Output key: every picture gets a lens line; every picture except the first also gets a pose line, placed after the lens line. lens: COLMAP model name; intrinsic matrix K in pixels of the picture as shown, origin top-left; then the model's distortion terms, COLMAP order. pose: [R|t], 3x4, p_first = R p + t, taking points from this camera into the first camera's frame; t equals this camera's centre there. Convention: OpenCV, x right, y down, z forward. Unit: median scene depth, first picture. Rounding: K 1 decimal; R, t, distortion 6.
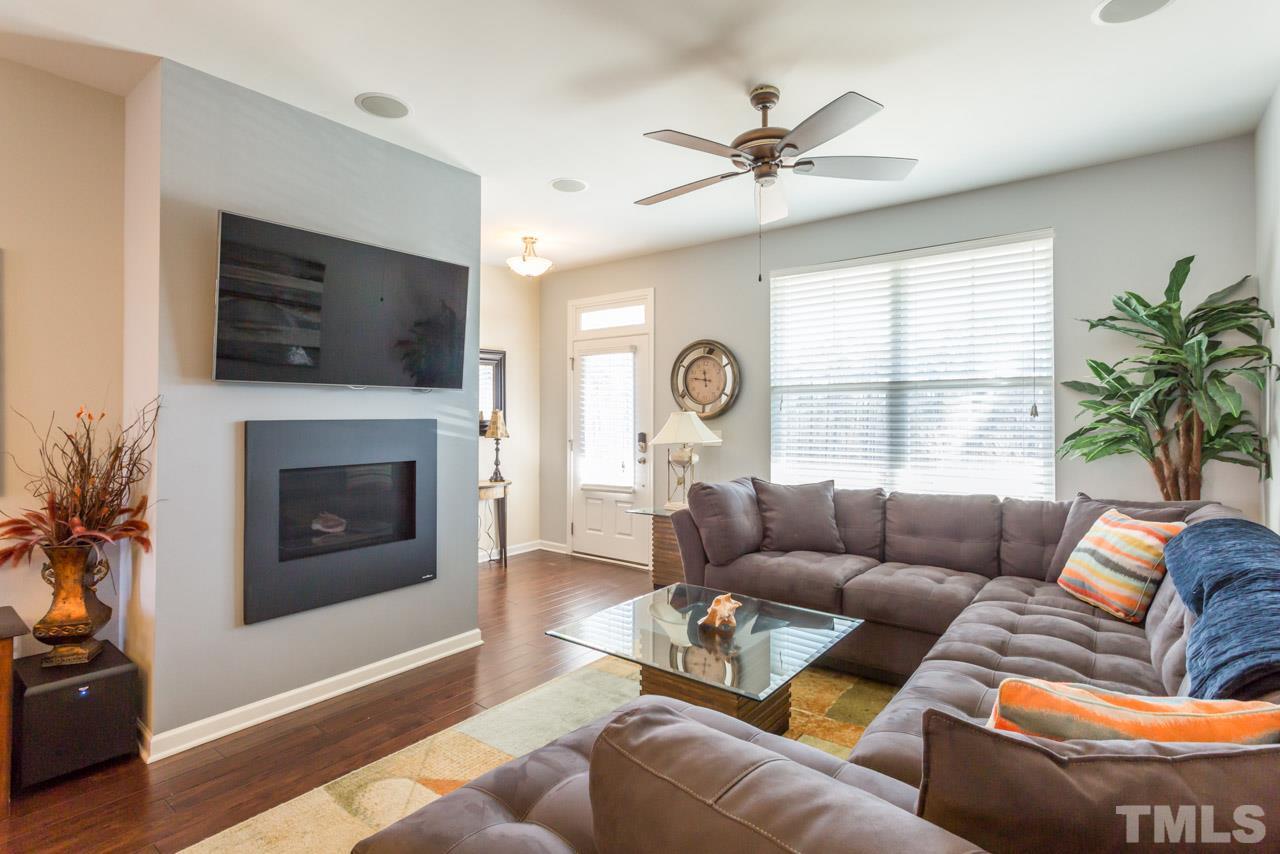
lens RADIAL K [[620.1, 0, 643.8], [0, 620.1, 404.8], [0, 0, 1]] dist [0.003321, 0.002921]
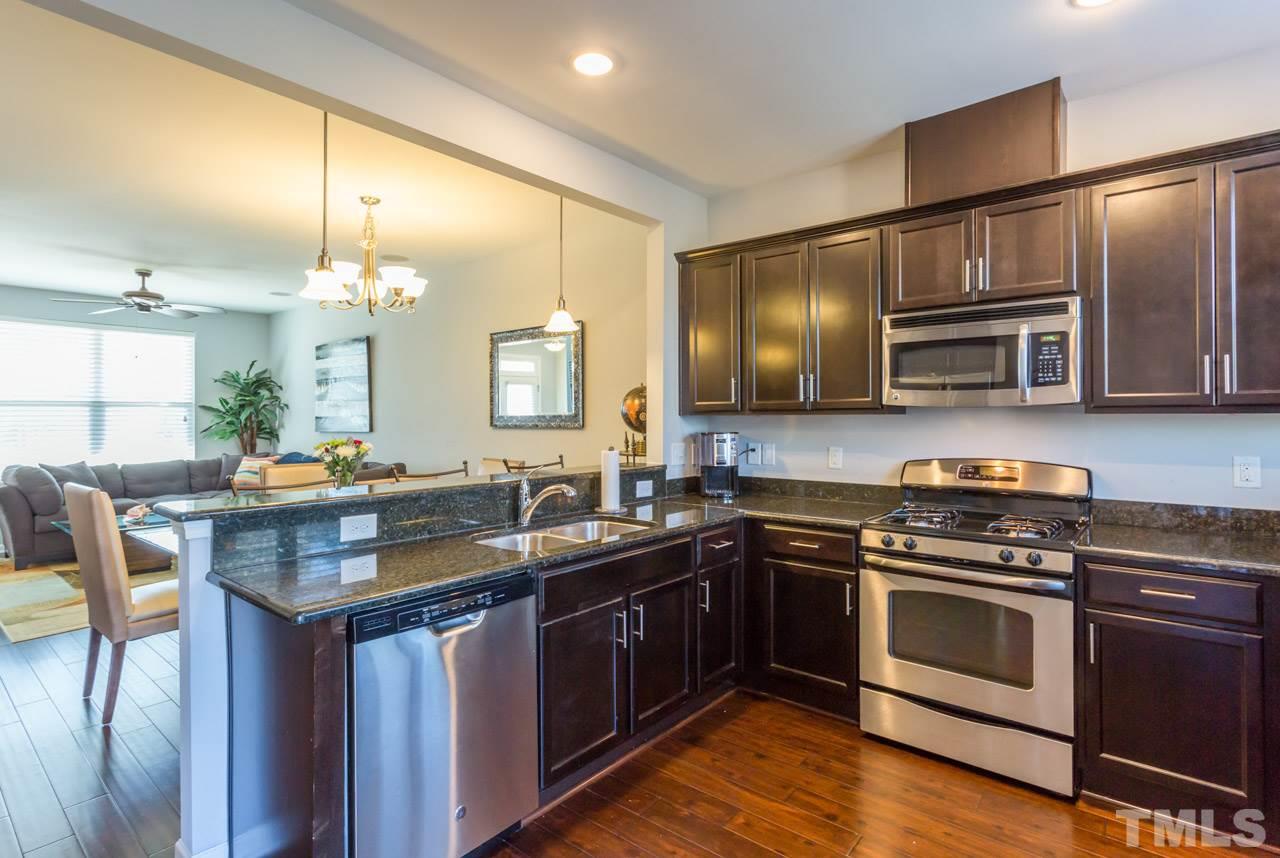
lens RADIAL K [[620.1, 0, 633.9], [0, 620.1, 414.1], [0, 0, 1]] dist [0.003321, 0.002921]
pose [[0.036892, 0.004598, 0.999309, -1.057322], [-0.015725, 0.999868, -0.004020, -0.017142], [-0.999196, -0.015566, 0.036959, -0.432665]]
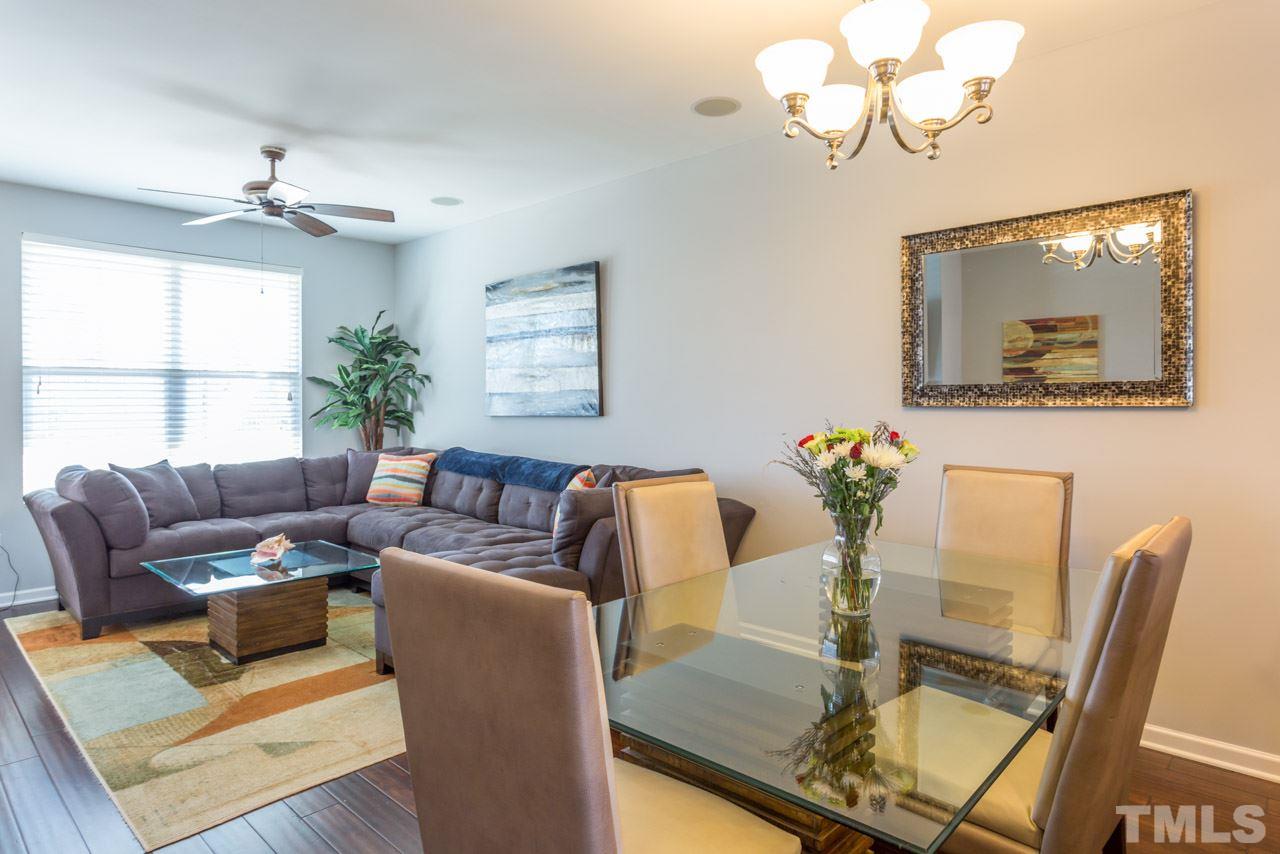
lens RADIAL K [[729.6, 0, 620.3], [0, 729.6, 406.0], [0, 0, 1]] dist [0.018748, -0.000557]
pose [[0.120787, -0.005413, 0.992664, -0.697948], [-0.017439, 0.999819, 0.007574, 0.003469], [-0.992525, -0.018226, 0.120671, 0.051703]]
